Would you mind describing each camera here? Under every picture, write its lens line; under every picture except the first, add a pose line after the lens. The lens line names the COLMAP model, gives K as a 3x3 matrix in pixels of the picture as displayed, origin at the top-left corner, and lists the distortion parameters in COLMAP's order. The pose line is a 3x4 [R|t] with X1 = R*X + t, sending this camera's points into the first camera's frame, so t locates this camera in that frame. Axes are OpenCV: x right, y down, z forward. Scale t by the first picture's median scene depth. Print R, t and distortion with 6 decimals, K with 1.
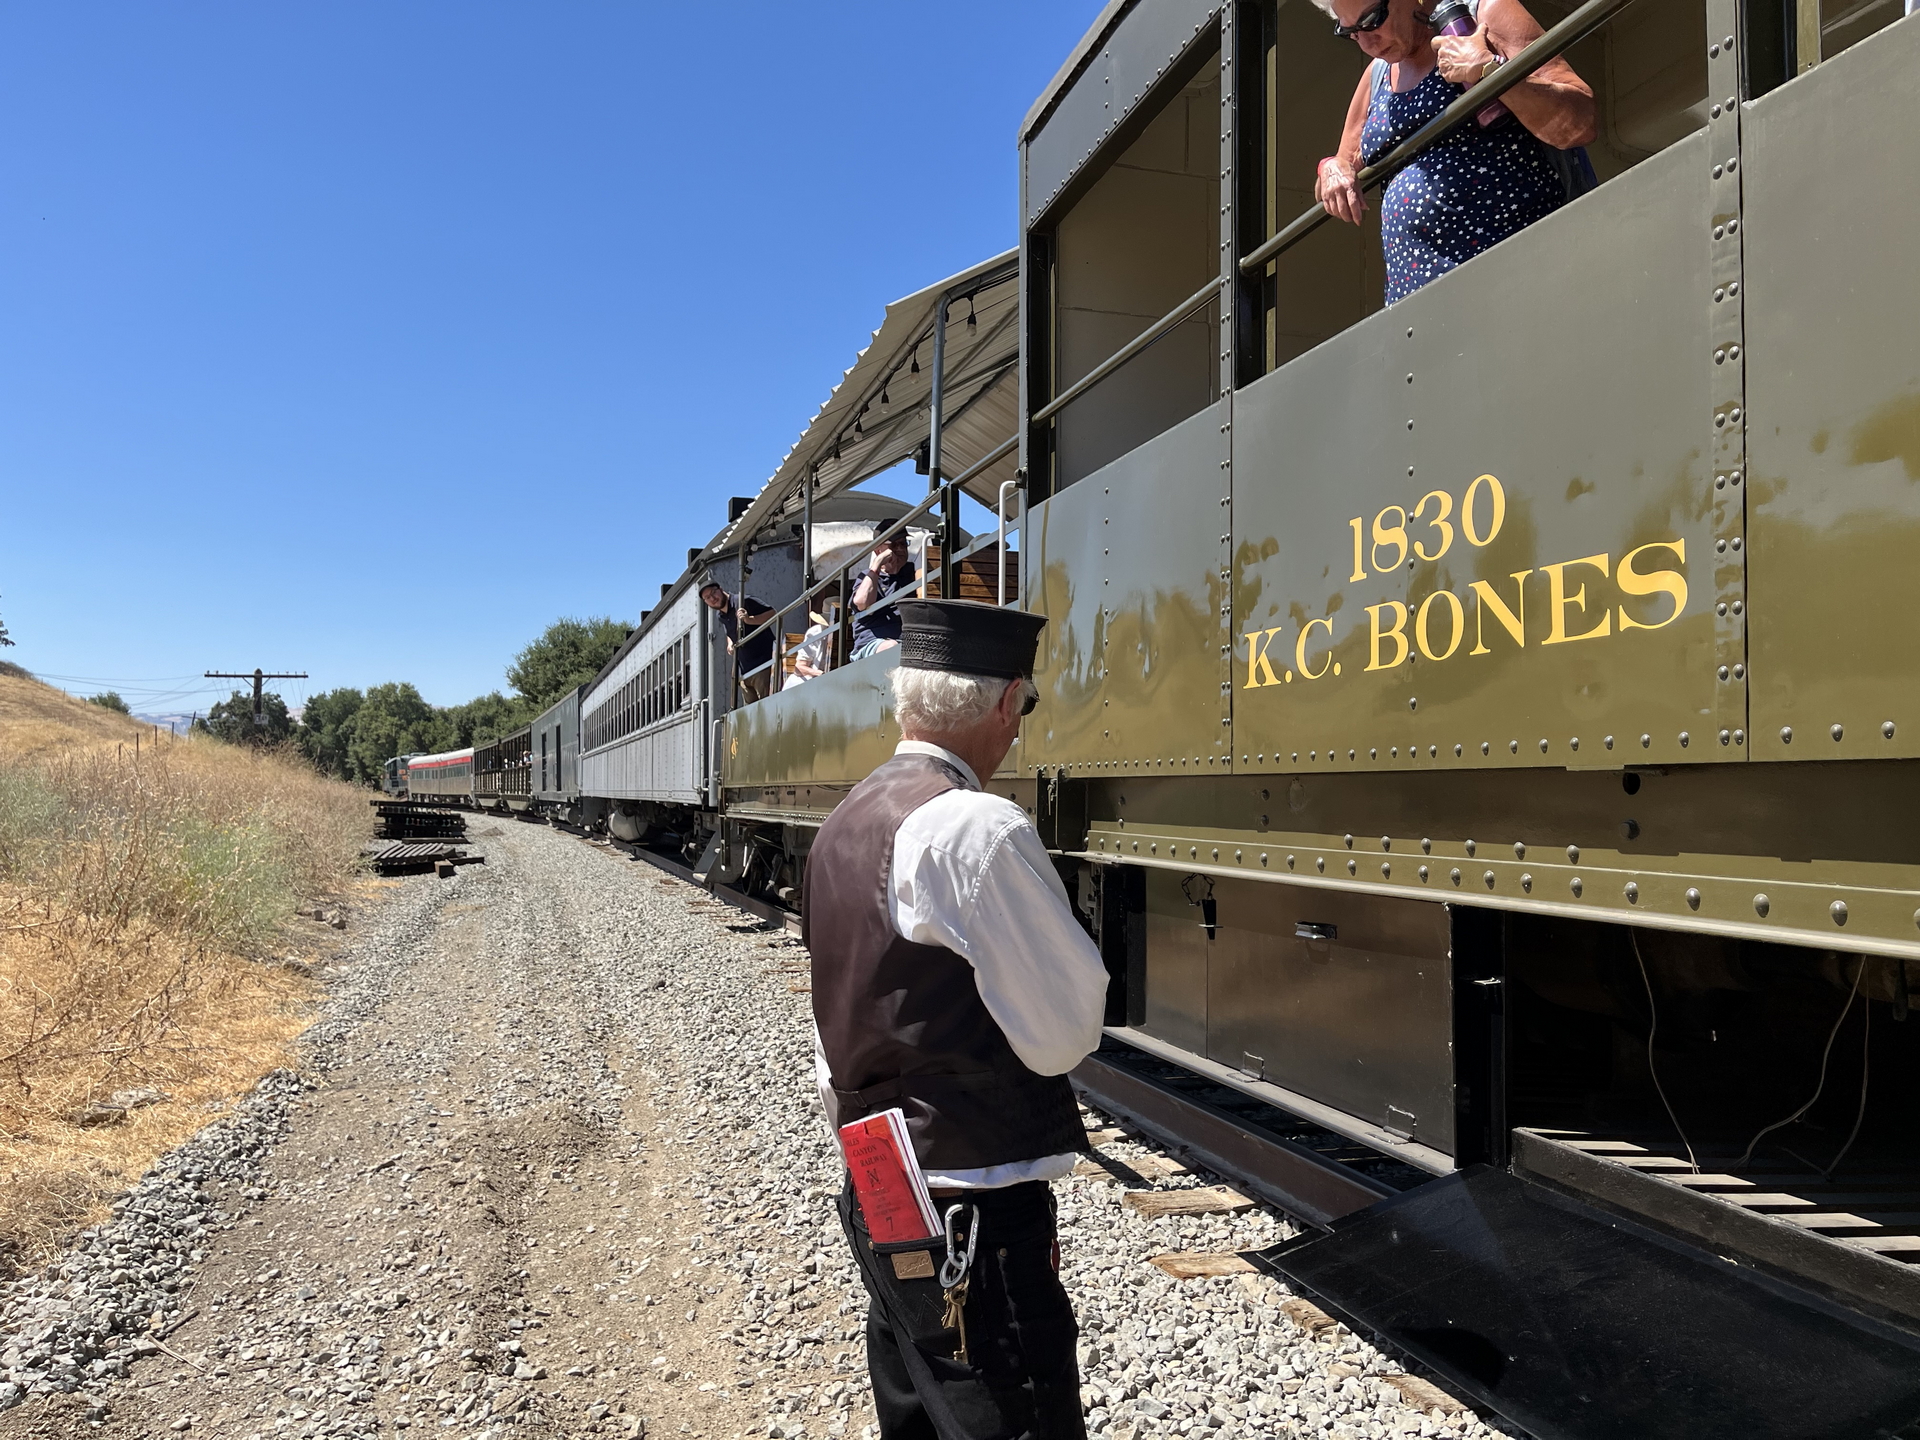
lens RADIAL K [[1468.1, 0, 960.0], [0, 1468.1, 720.0], [0, 0, 1]] dist [0.028418, -0.001142]
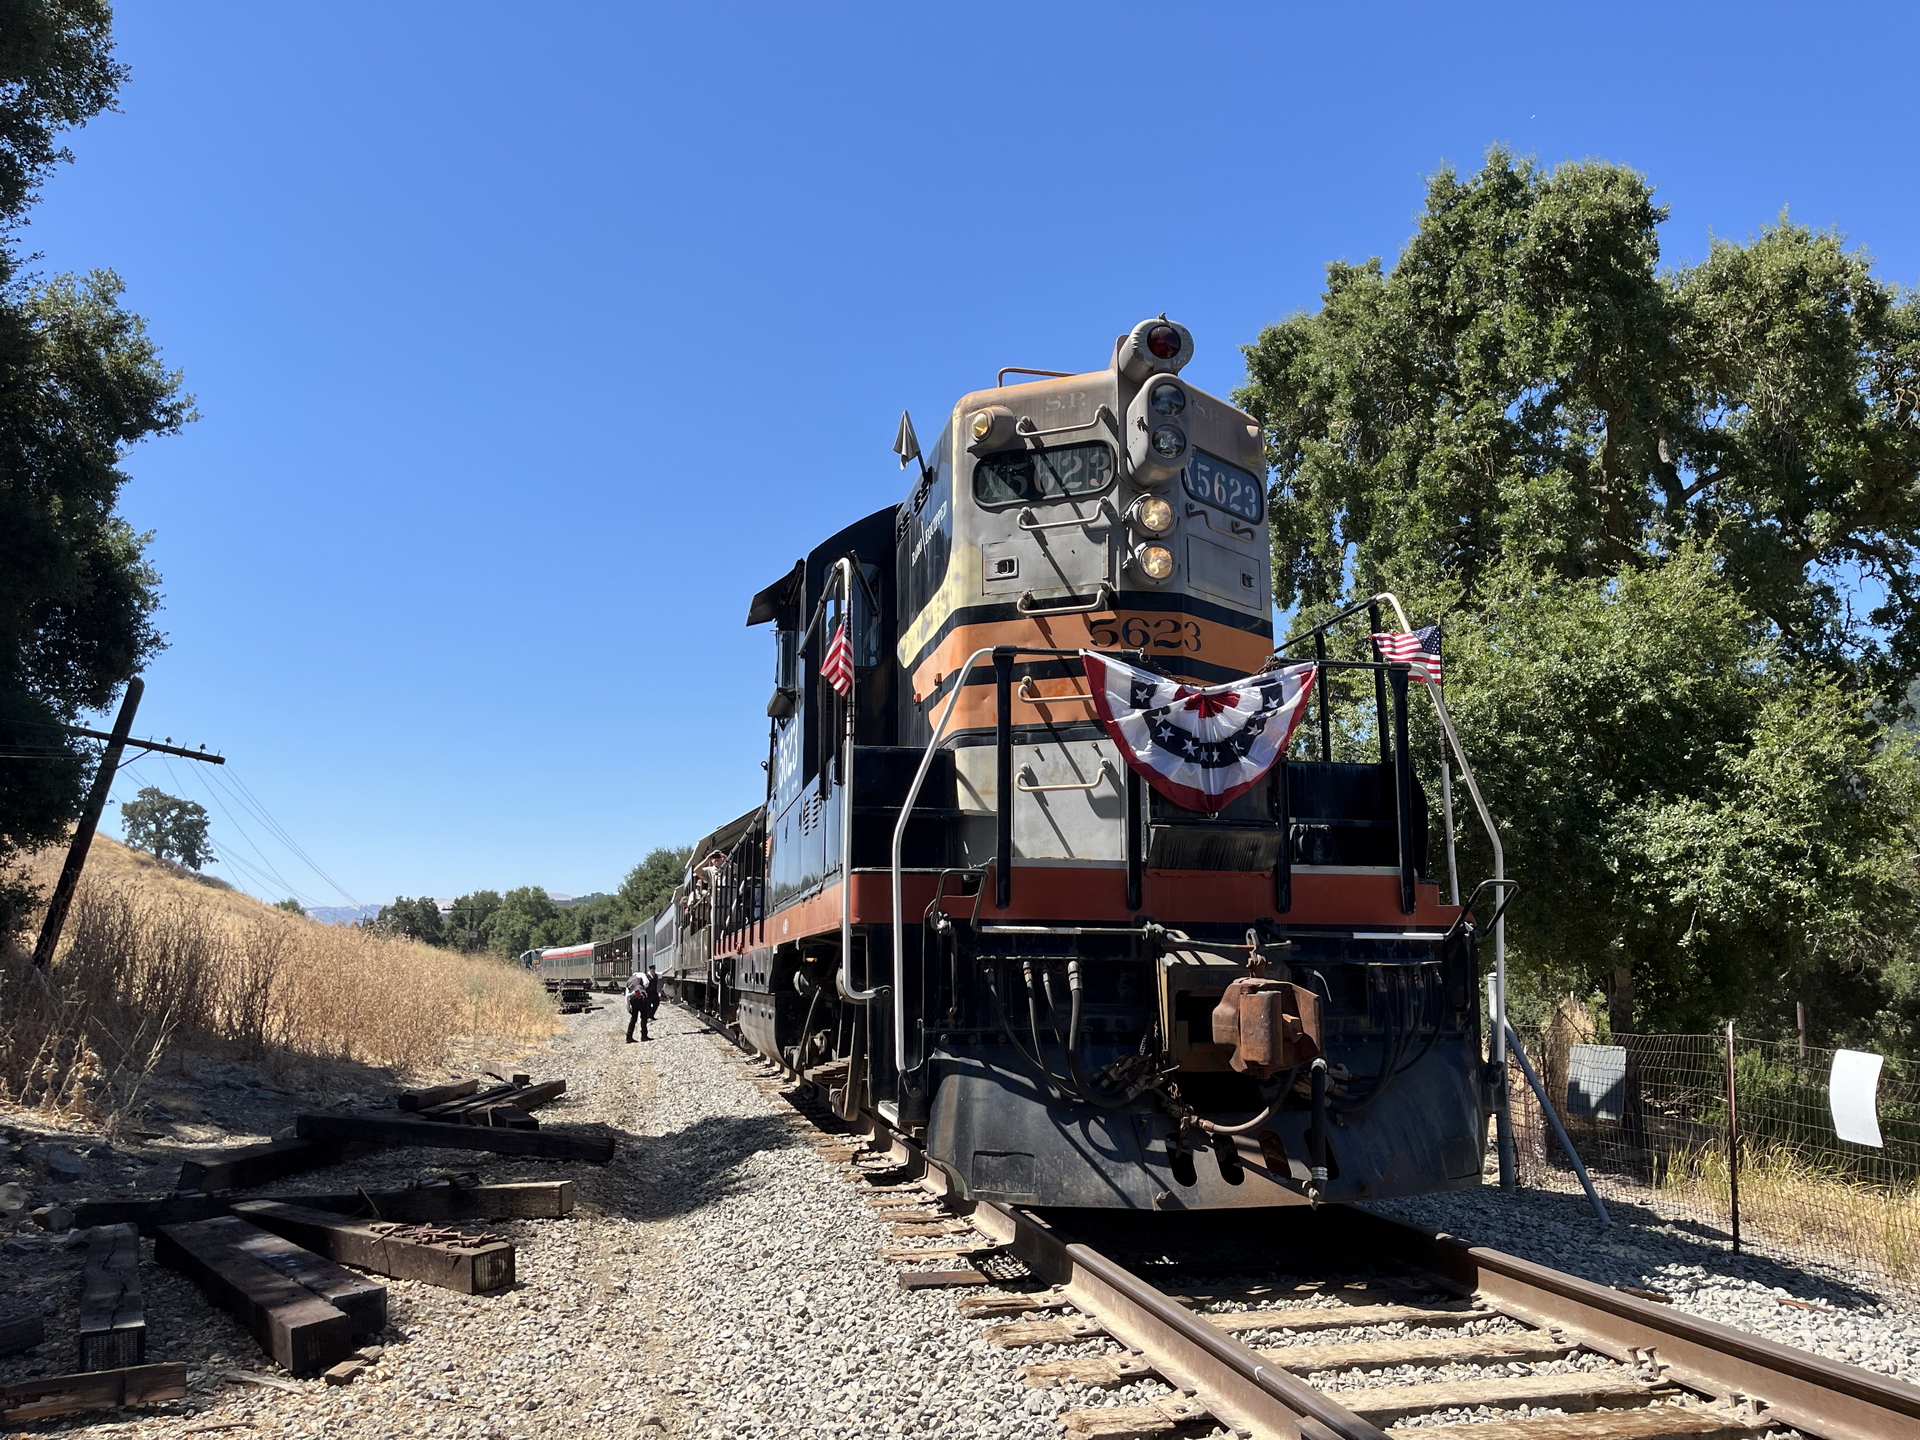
lens RADIAL K [[1468.1, 0, 960.0], [0, 1468.1, 720.0], [0, 0, 1]] dist [0.028418, -0.001142]
pose [[0.997004, -0.033748, -0.069594, 0.095585], [0.025309, 0.992601, -0.118753, -0.014093], [0.073087, 0.116636, 0.990482, -0.304427]]
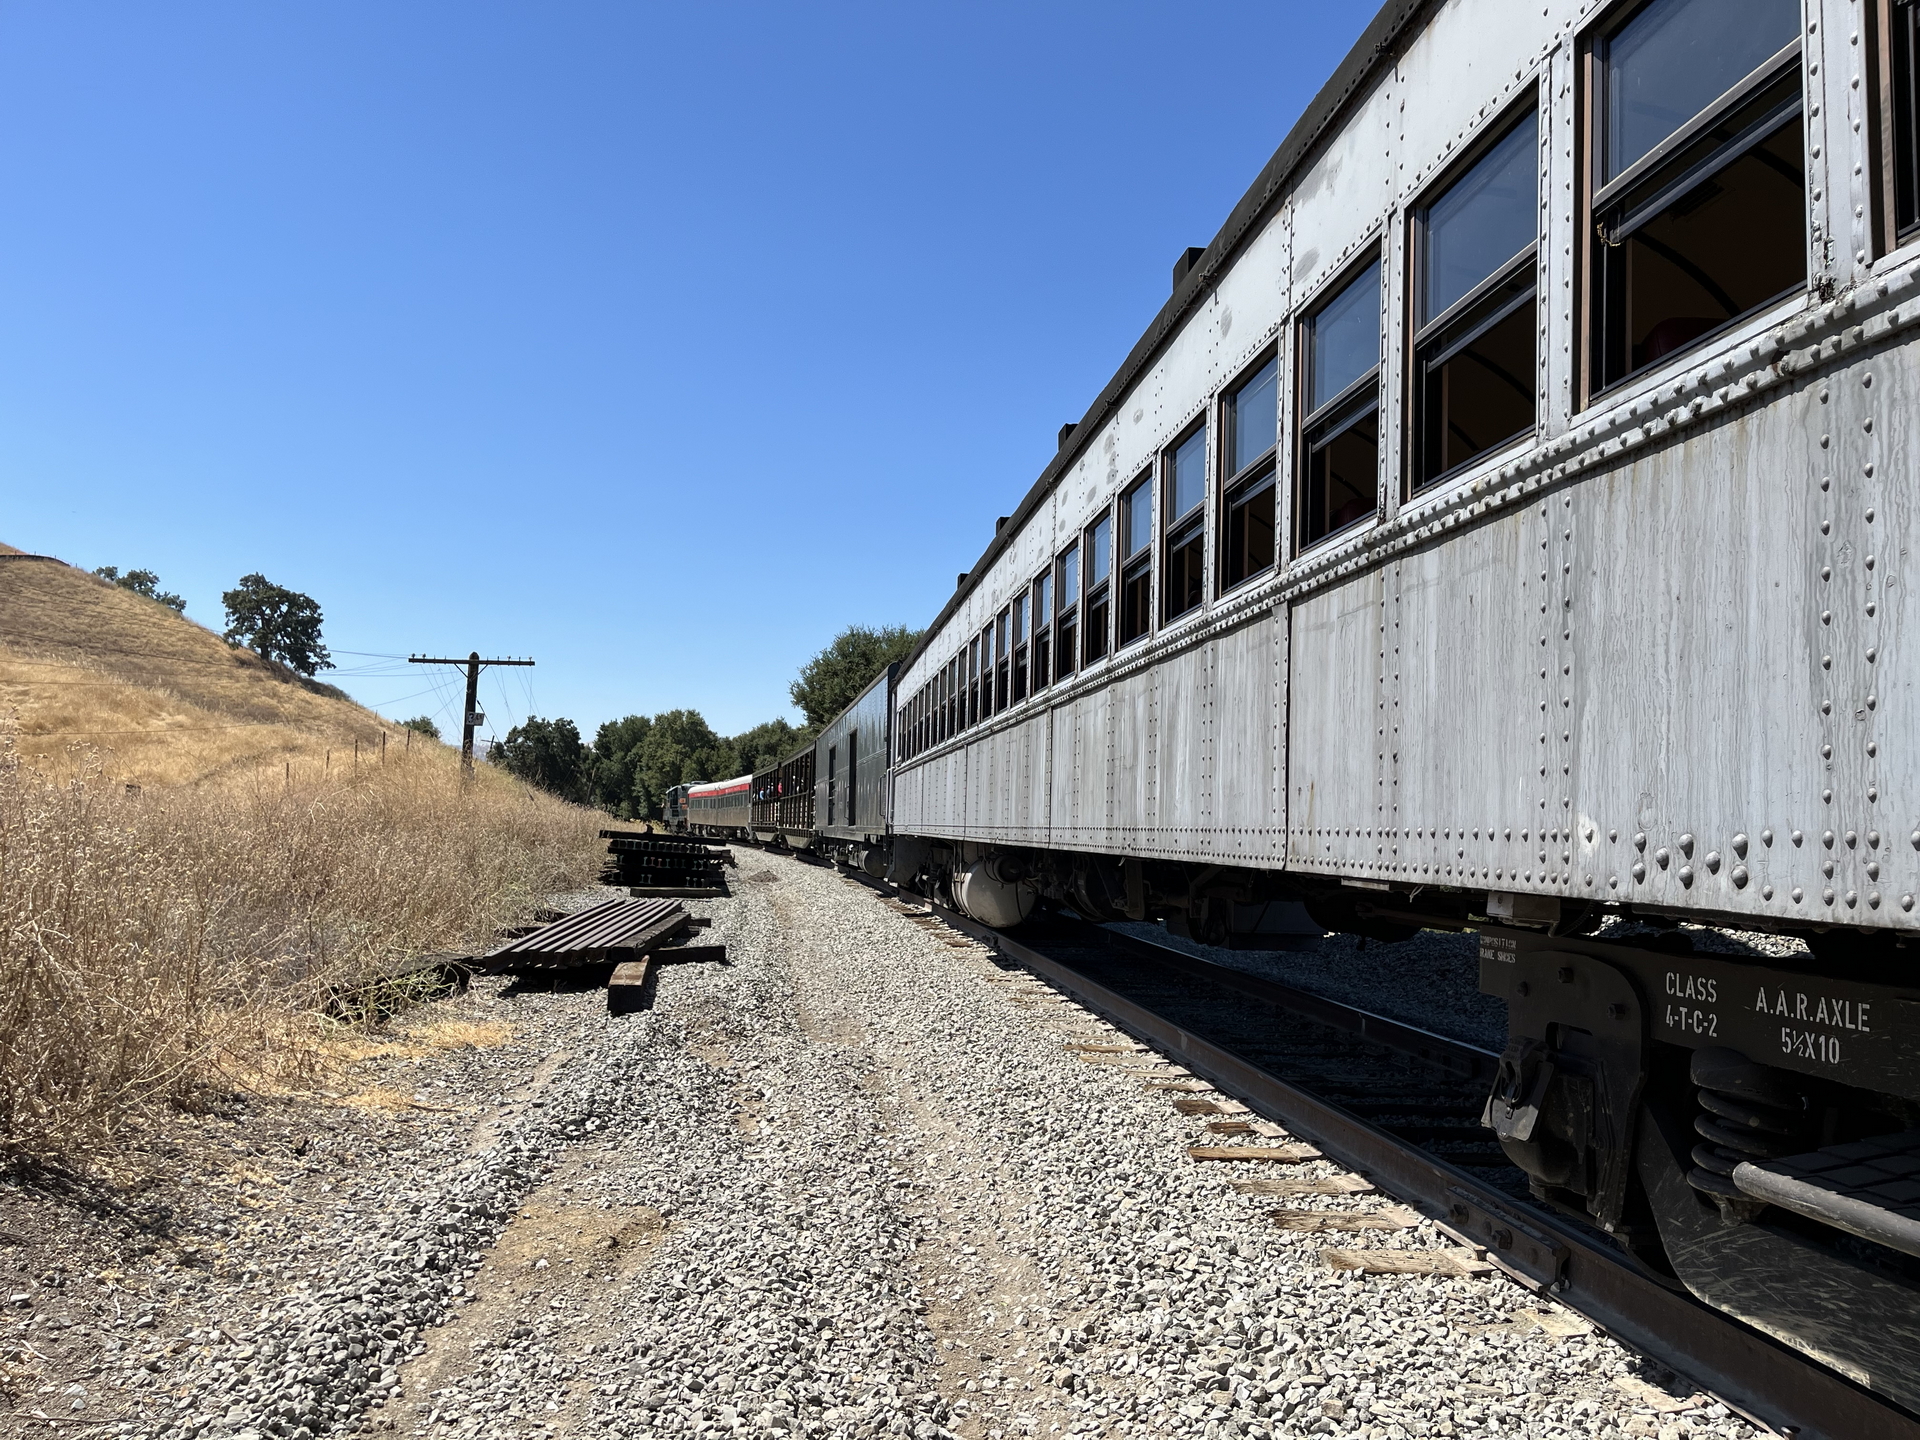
lens RADIAL K [[1468.1, 0, 960.0], [0, 1468.1, 720.0], [0, 0, 1]] dist [0.028418, -0.001142]
pose [[0.982677, 0.017663, -0.184483, -0.040695], [-0.023145, 0.999351, -0.027606, 0.007055], [0.183875, 0.031397, 0.982448, 0.138920]]
